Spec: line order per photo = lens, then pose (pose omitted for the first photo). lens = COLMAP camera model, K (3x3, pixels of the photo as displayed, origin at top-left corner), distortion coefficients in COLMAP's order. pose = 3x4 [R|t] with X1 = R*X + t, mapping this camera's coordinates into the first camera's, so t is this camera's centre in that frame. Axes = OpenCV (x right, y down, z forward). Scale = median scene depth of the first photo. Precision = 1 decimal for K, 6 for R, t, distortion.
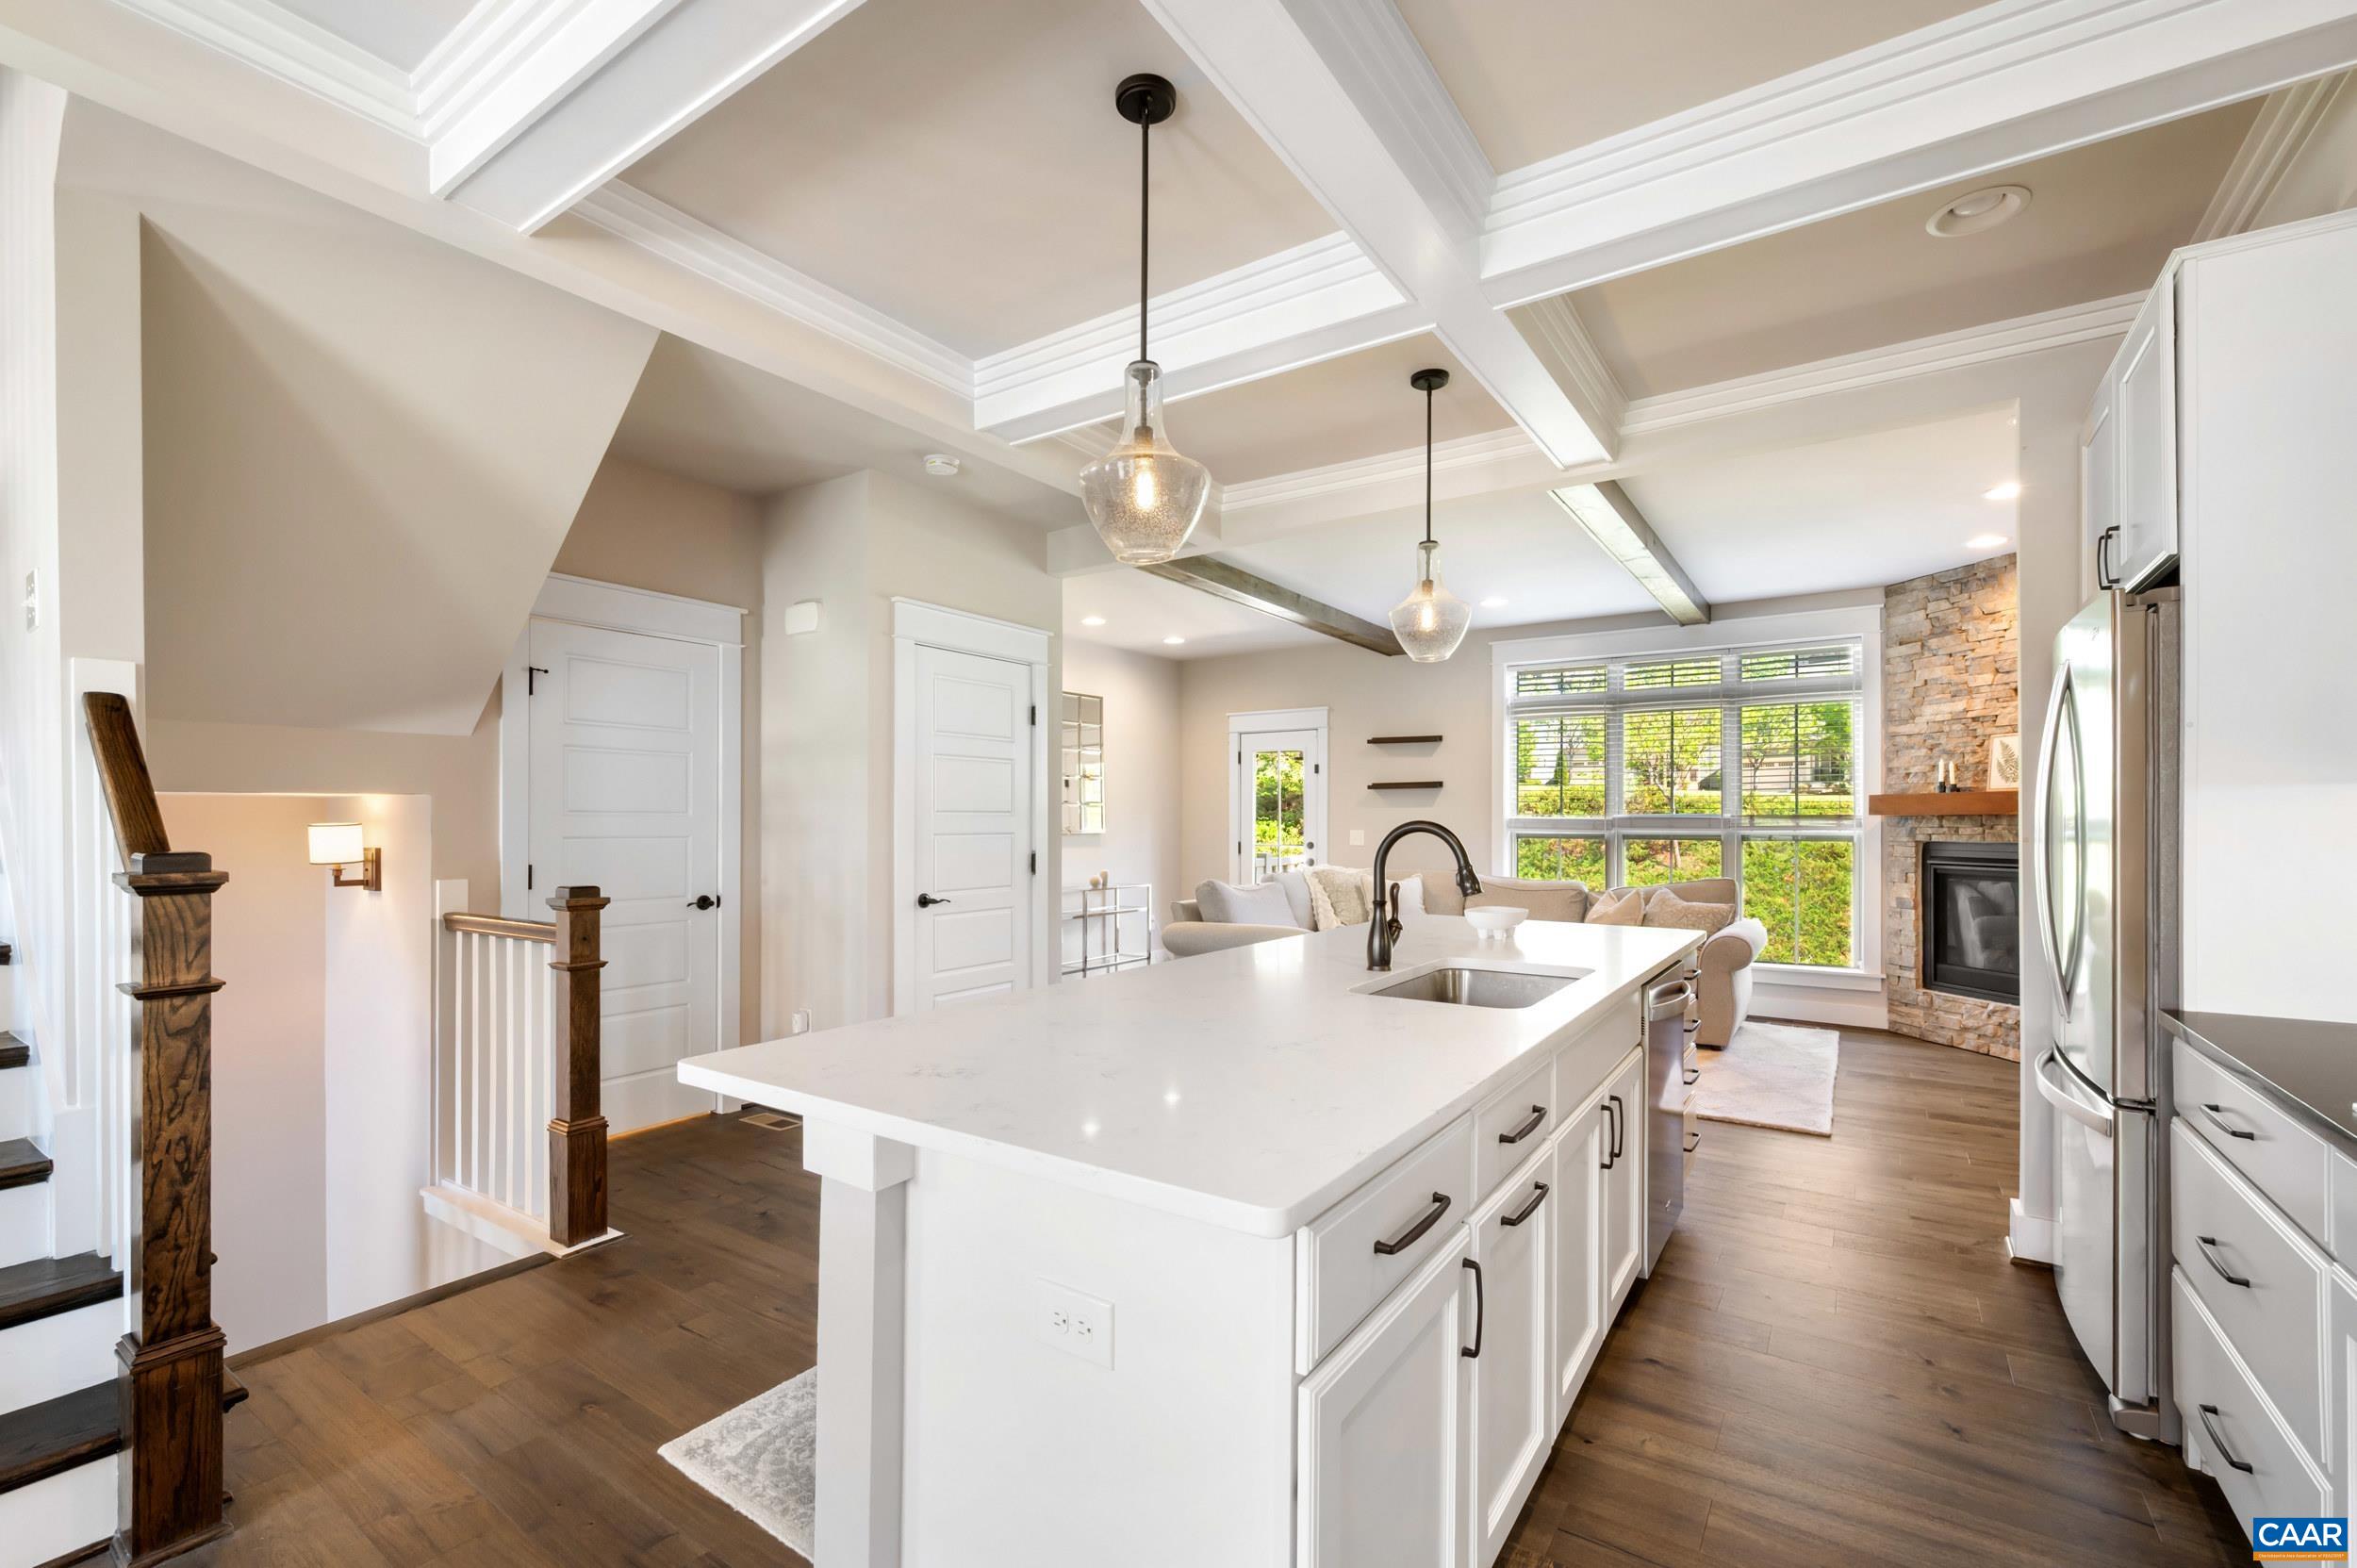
lens RADIAL K [[1007.4, 0, 1179.3], [0, 1007.4, 797.1], [0, 0, 1]] dist [0.000658, 0.000143]
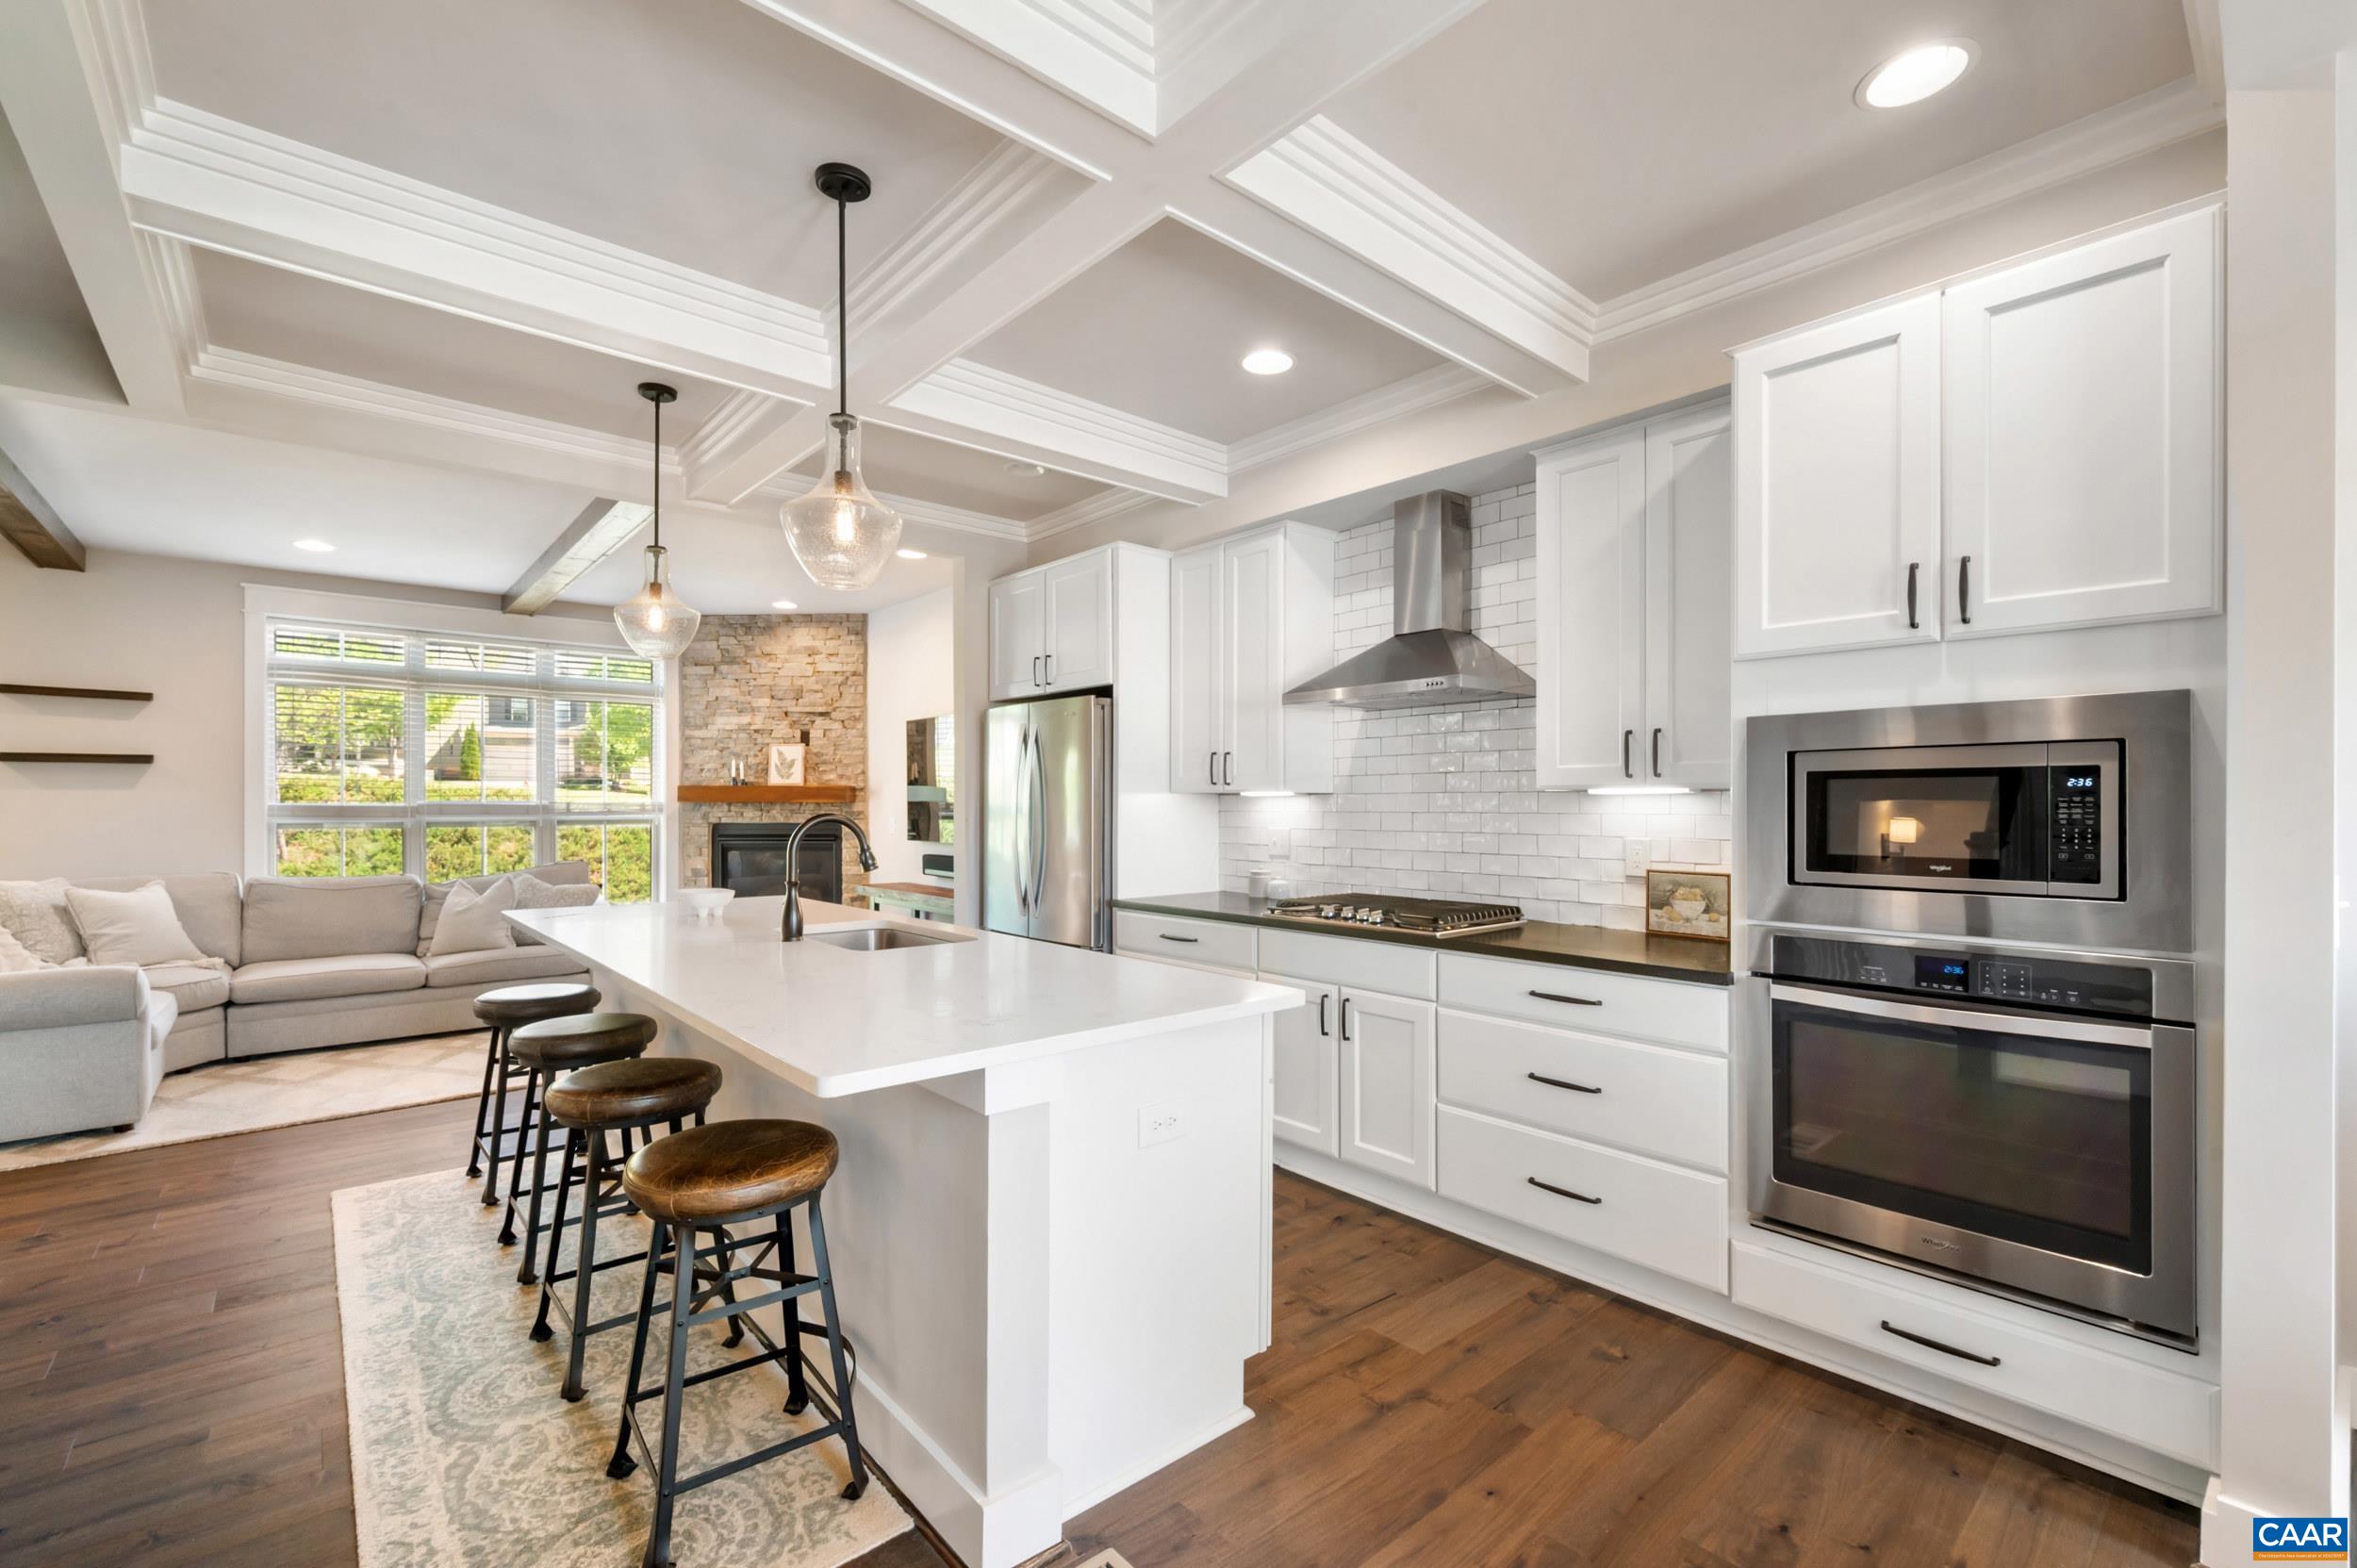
lens RADIAL K [[1007.4, 0, 1177.5], [0, 1007.4, 798.5], [0, 0, 1]] dist [0.000658, 0.000143]
pose [[0.252854, 0.003647, 0.967497, -0.351359], [-0.021435, 0.999769, 0.001834, -0.001960], [-0.967267, -0.021202, 0.252874, 0.111132]]
